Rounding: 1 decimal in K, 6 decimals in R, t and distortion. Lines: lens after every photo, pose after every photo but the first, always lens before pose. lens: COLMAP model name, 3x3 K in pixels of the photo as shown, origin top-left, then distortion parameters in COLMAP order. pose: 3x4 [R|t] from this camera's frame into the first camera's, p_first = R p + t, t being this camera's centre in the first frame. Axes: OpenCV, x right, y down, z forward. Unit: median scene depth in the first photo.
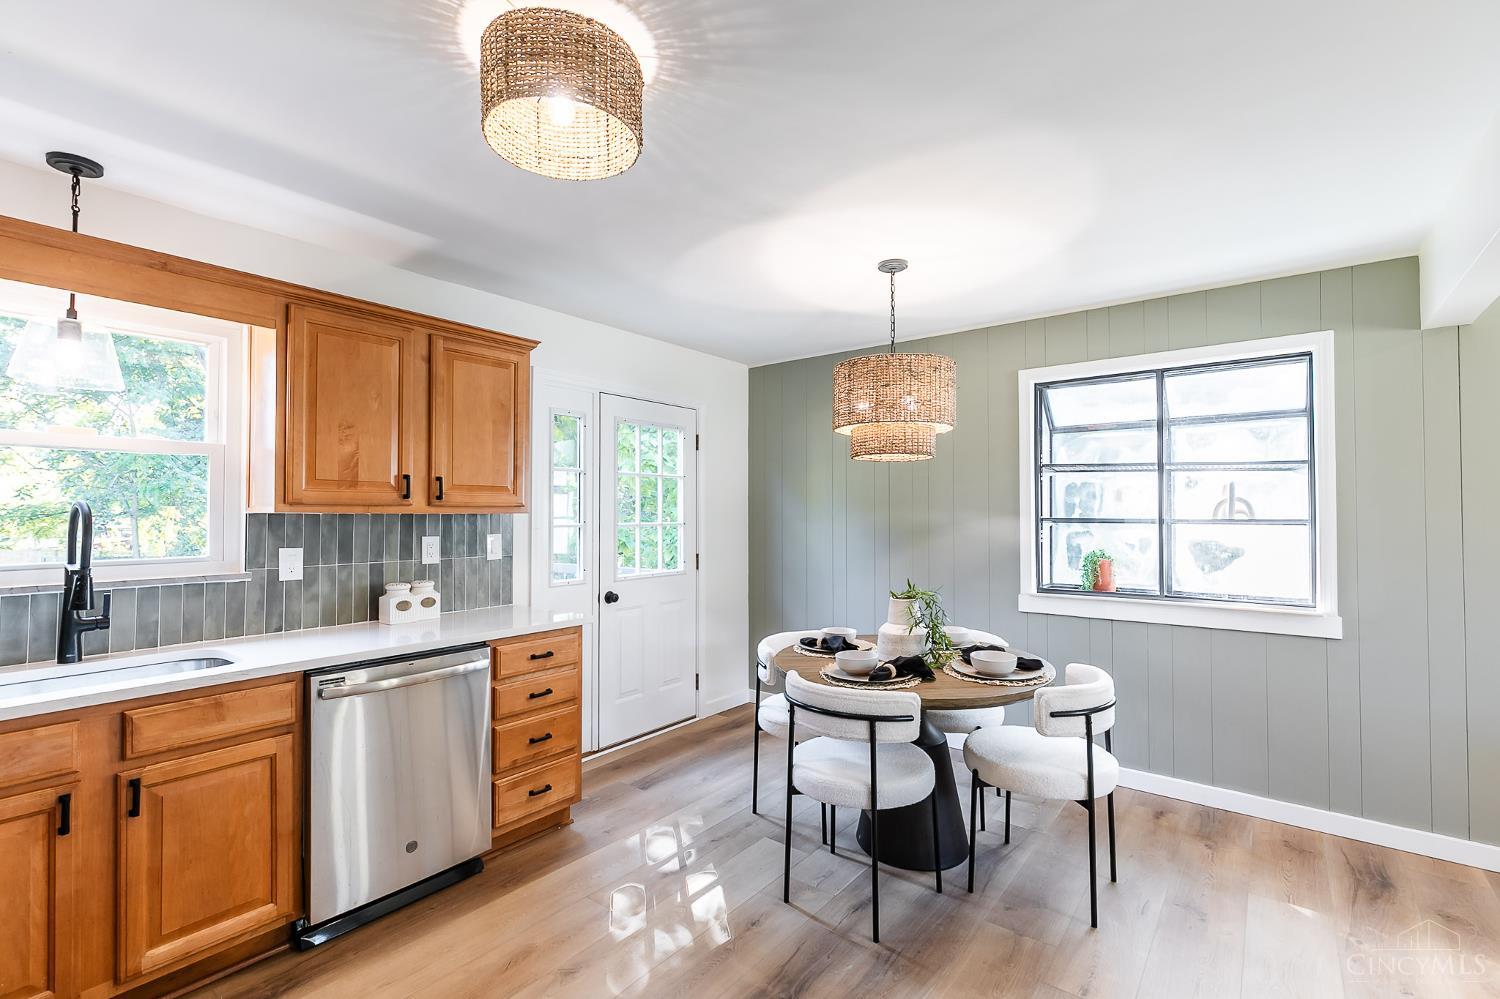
lens RADIAL K [[678.0, 0, 743.2], [0, 678.0, 501.2], [0, 0, 1]] dist [0.010199, -0.001918]
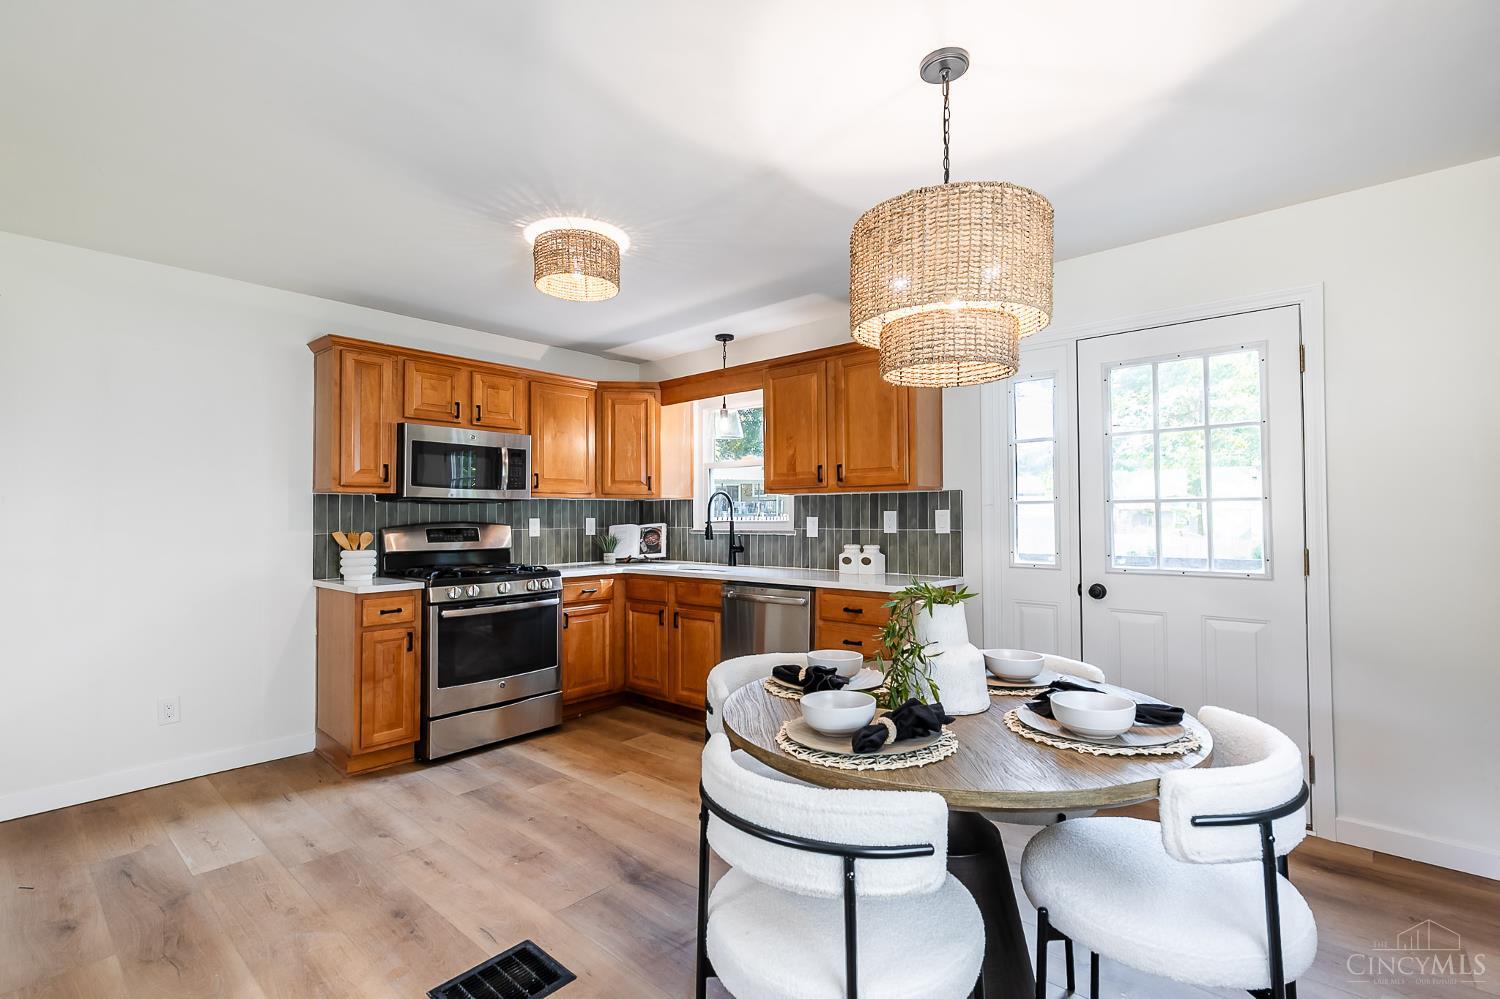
lens RADIAL K [[678.0, 0, 734.1], [0, 678.0, 503.1], [0, 0, 1]] dist [0.010199, -0.001918]
pose [[-0.058998, -0.018283, -0.998091, 0.917584], [0.022145, 0.999562, -0.019619, 0.063215], [0.998012, -0.023260, -0.058567, 0.900205]]
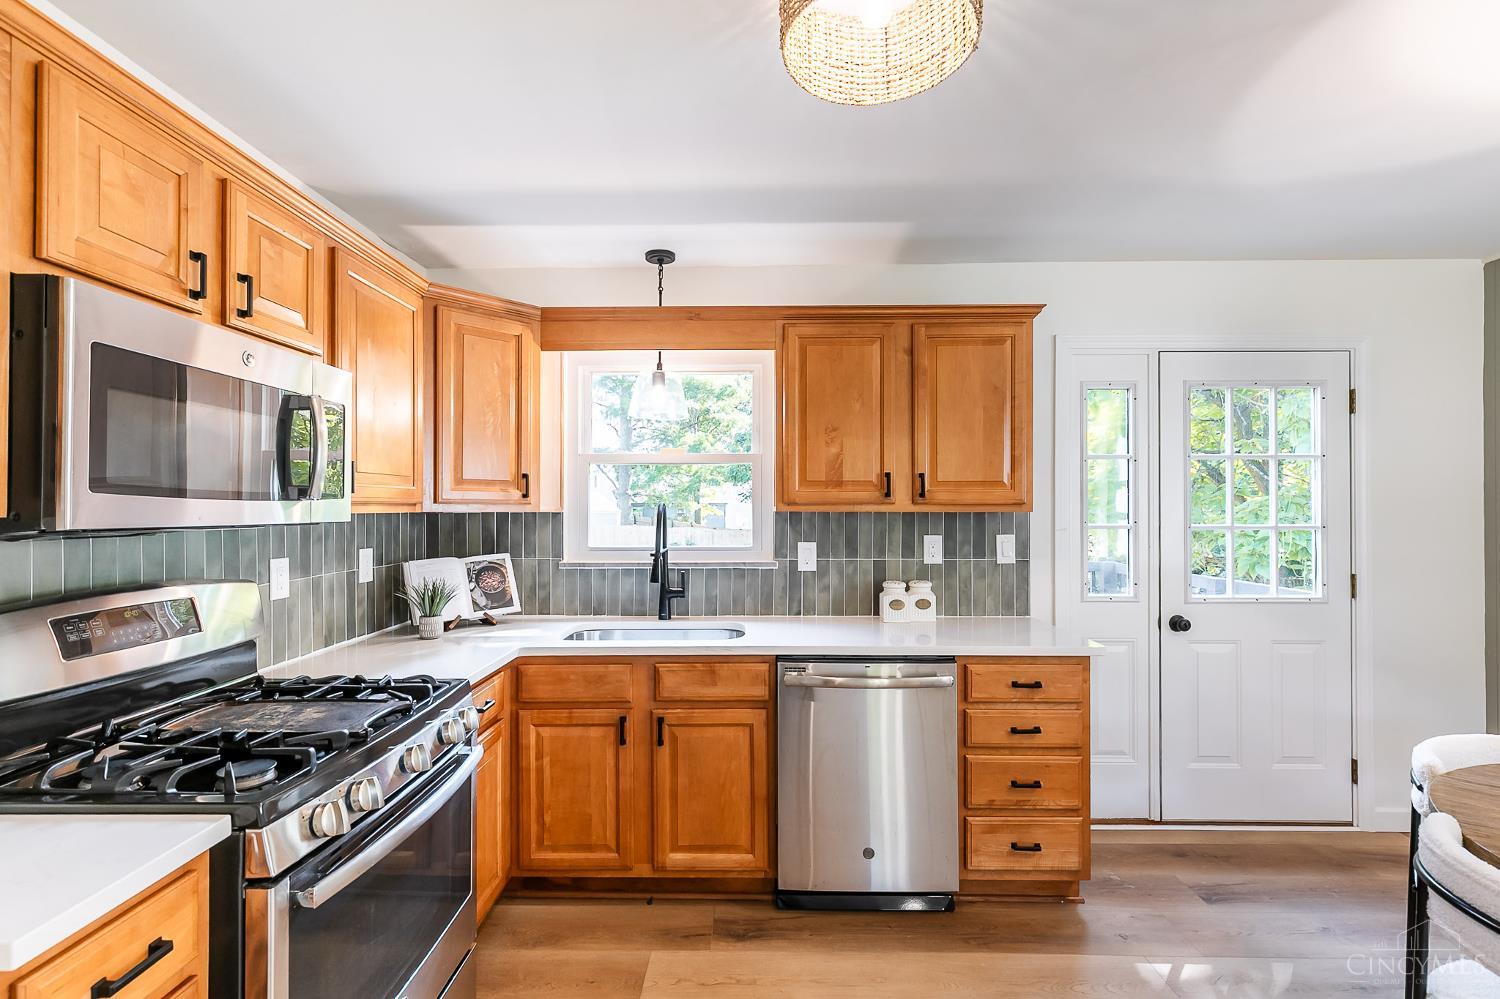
lens RADIAL K [[678.0, 0, 740.4], [0, 678.0, 501.8], [0, 0, 1]] dist [0.010199, -0.001918]
pose [[0.609150, -0.005169, -0.793038, 0.154360], [0.014044, 0.999892, 0.004270, -0.004012], [0.792930, -0.013738, 0.609157, 0.230210]]
